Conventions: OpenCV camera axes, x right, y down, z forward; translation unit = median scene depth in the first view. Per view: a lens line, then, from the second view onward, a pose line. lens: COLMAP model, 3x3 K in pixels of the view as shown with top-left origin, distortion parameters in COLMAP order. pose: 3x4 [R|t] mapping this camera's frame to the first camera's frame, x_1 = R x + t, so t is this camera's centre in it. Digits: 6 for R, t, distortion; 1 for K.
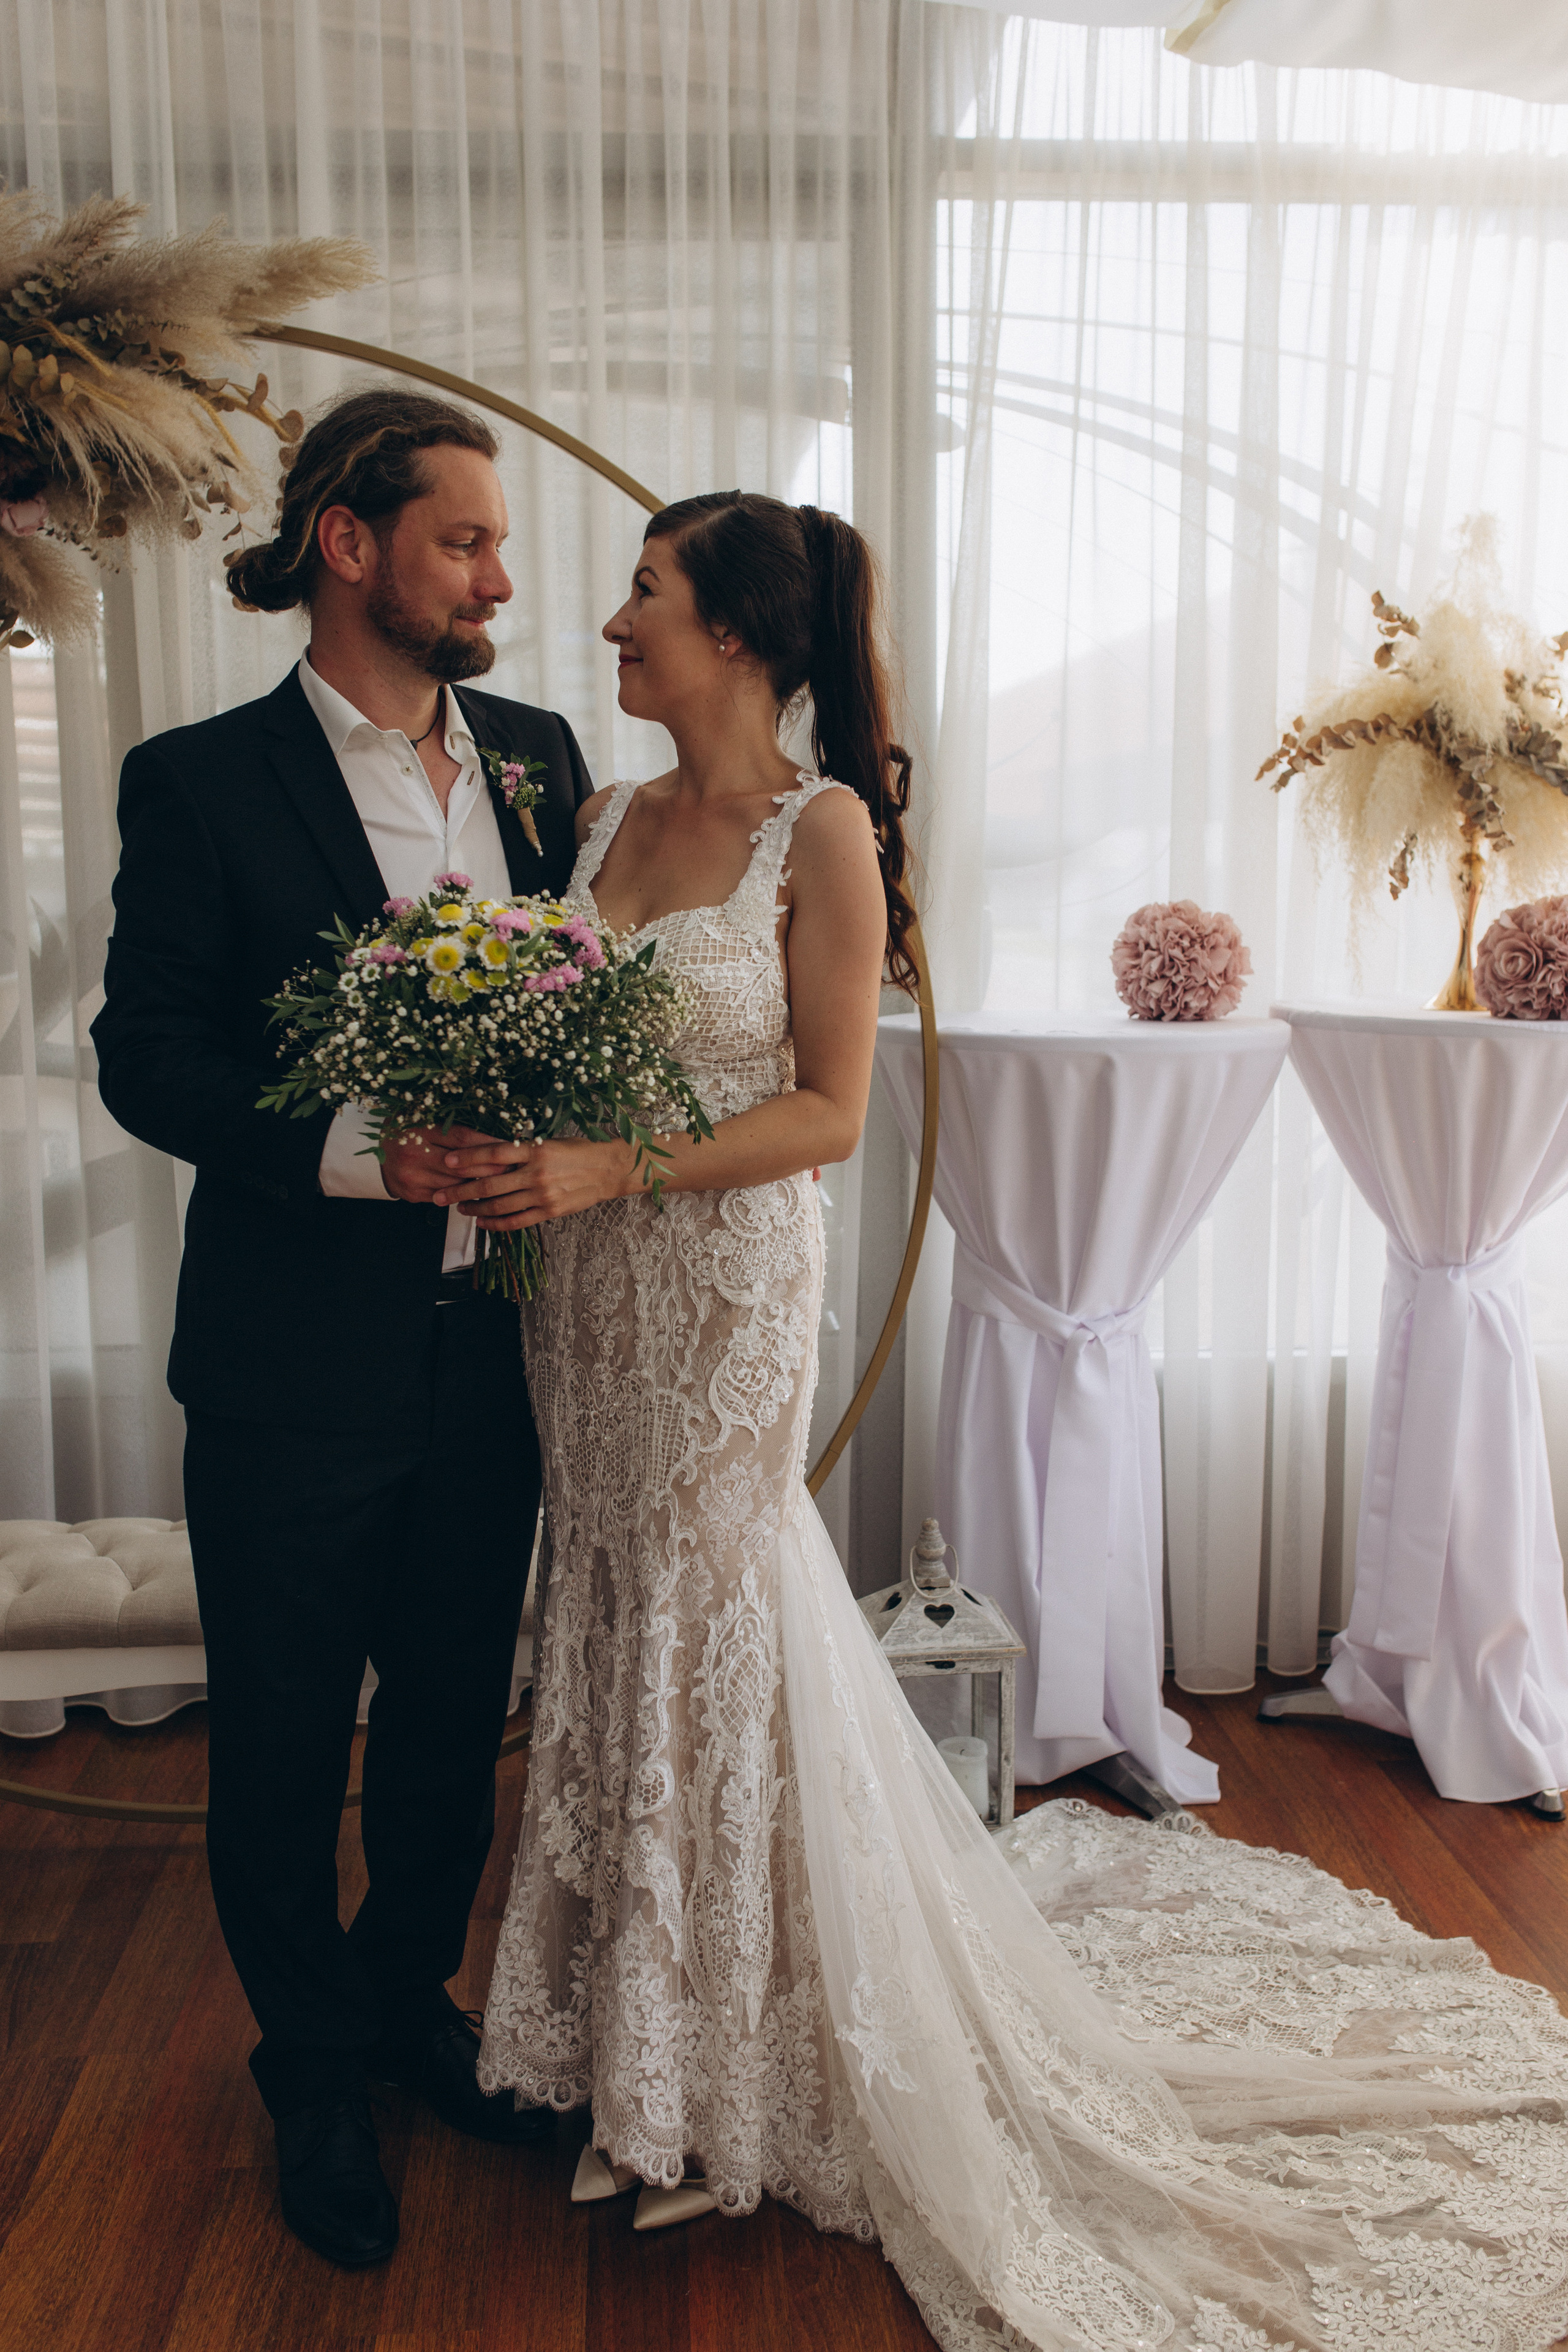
lens RADIAL K [[2512.7, 0, 786.8], [0, 2512.7, 1235.3], [0, 0, 1]] dist [0.029652, 0.000000]
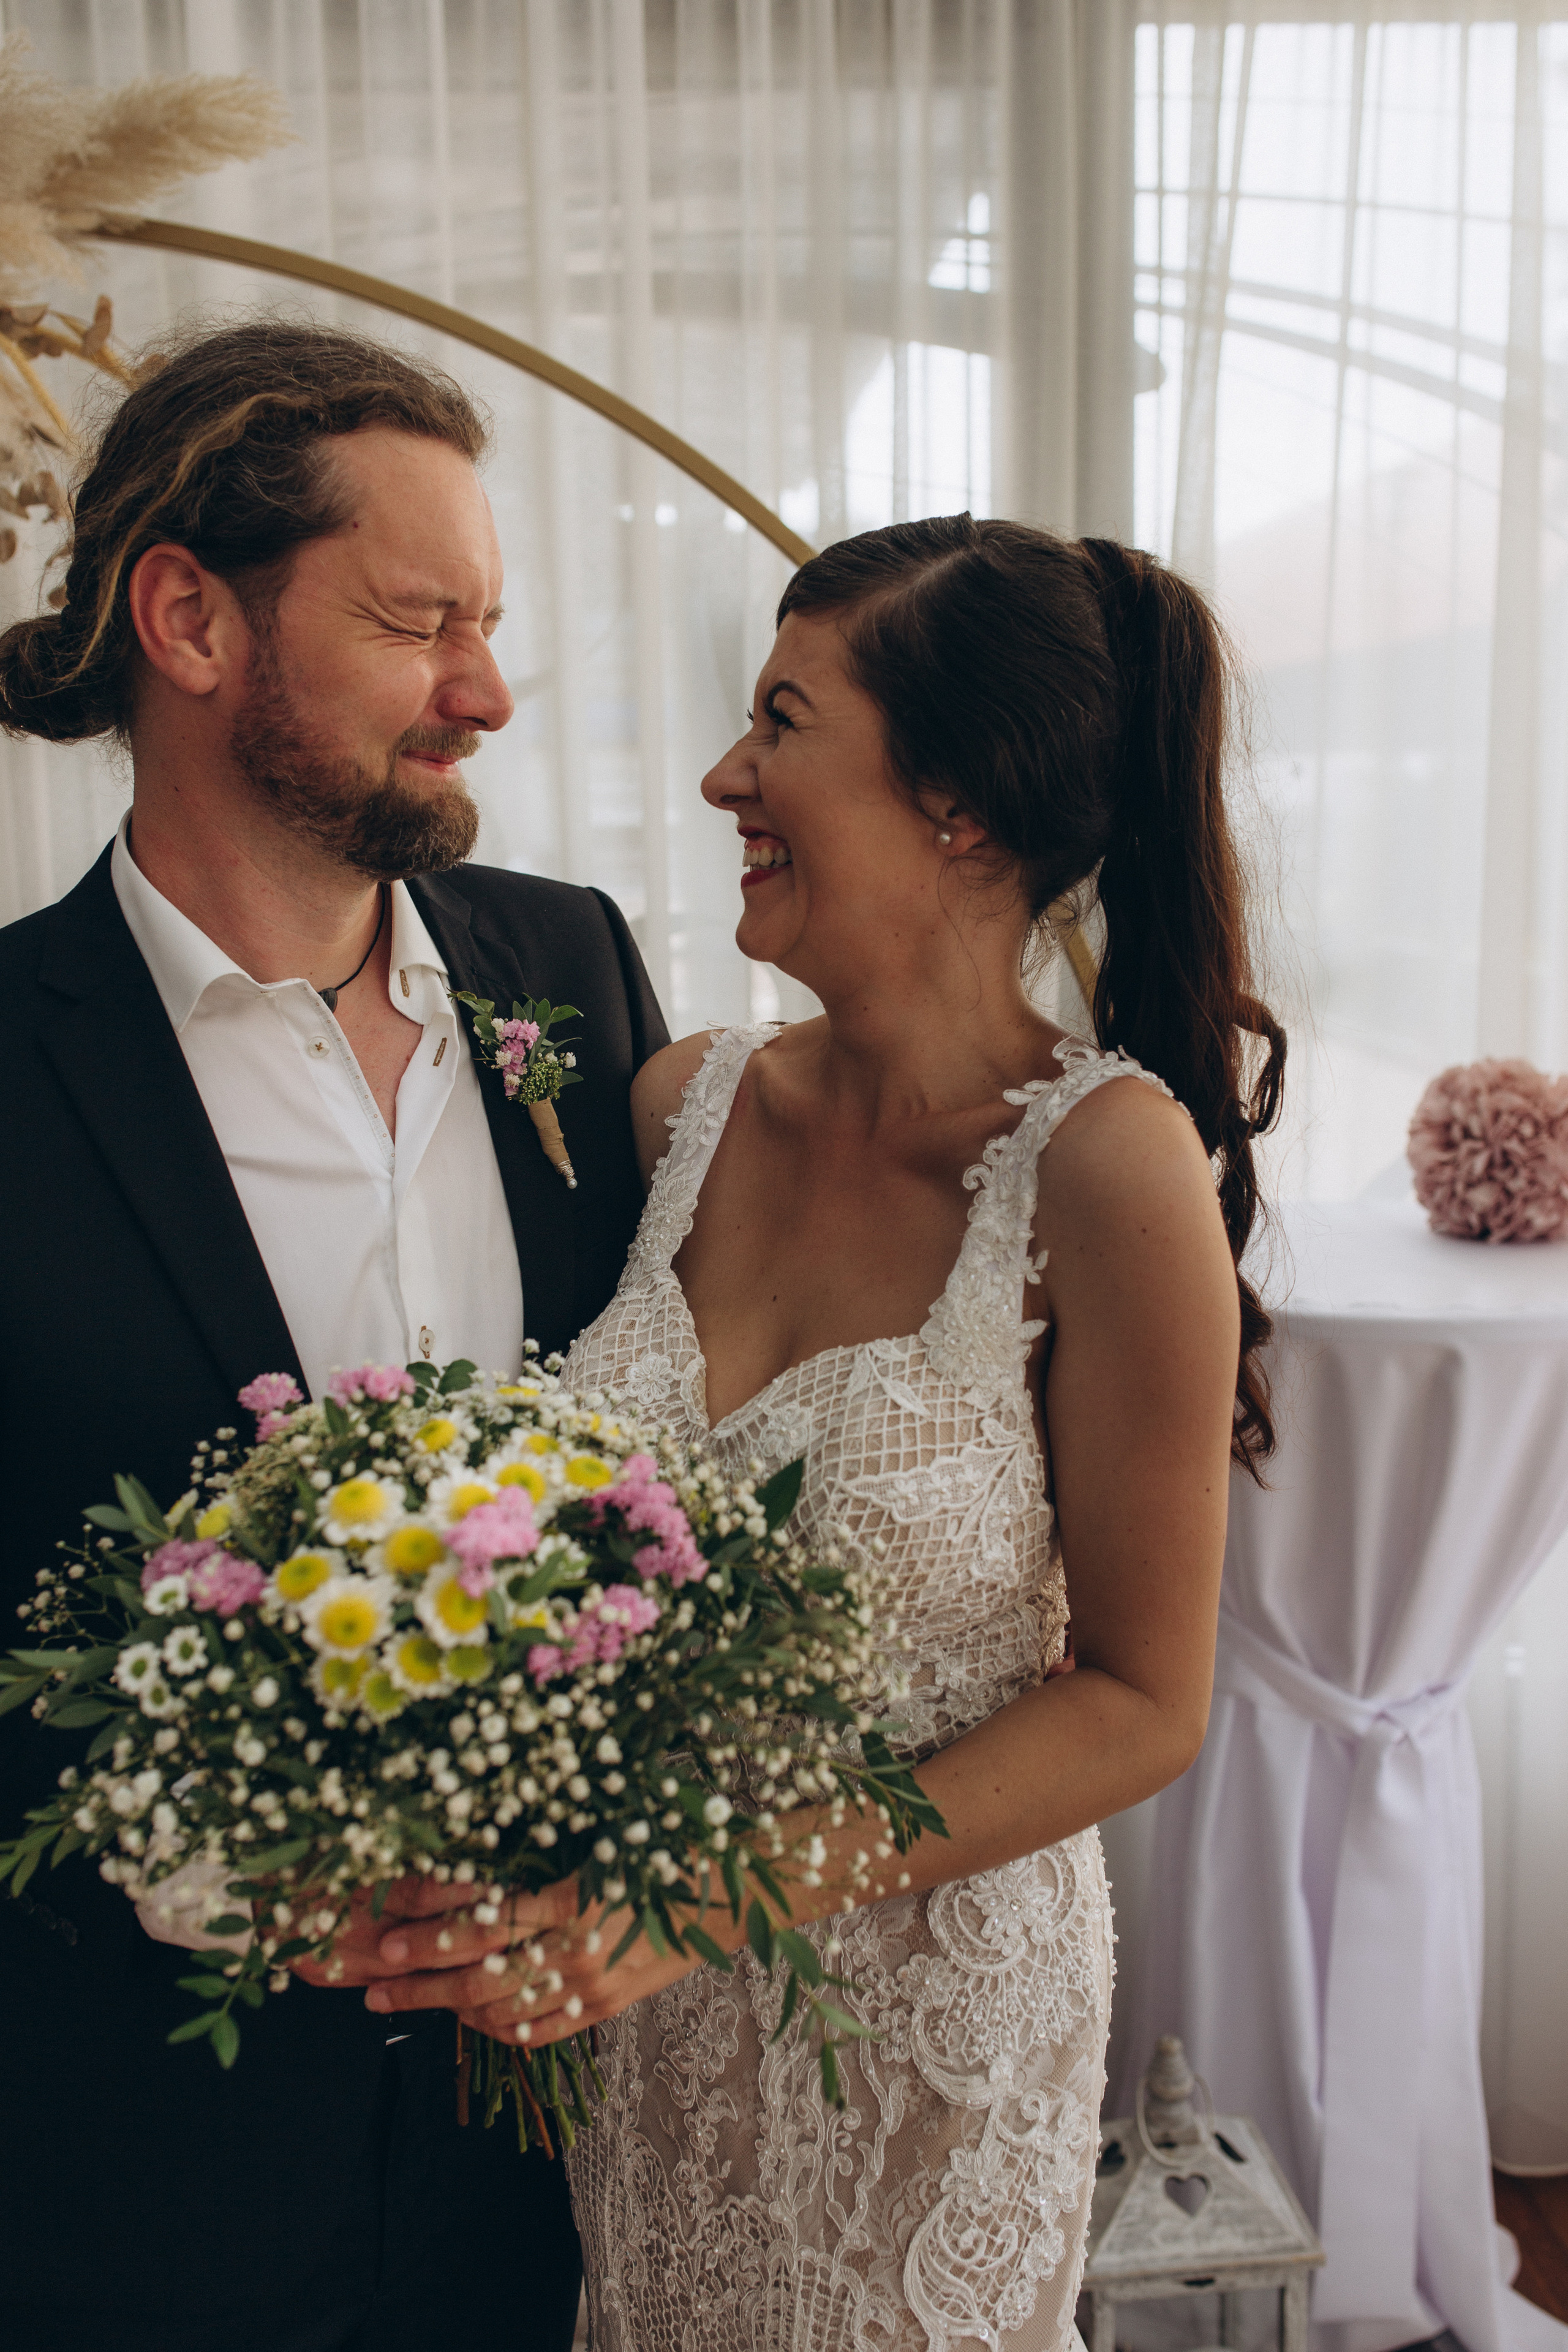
lens RADIAL K [[2512.7, 0, 784.4], [0, 2512.7, 1165.6], [0, 0, 1]] dist [0.029652, 0.000000]
pose [[0.999927, -0.010394, -0.006183, -0.036770], [0.010413, 0.999941, 0.002993, -0.118391], [0.006151, -0.003057, 0.999976, 0.352043]]
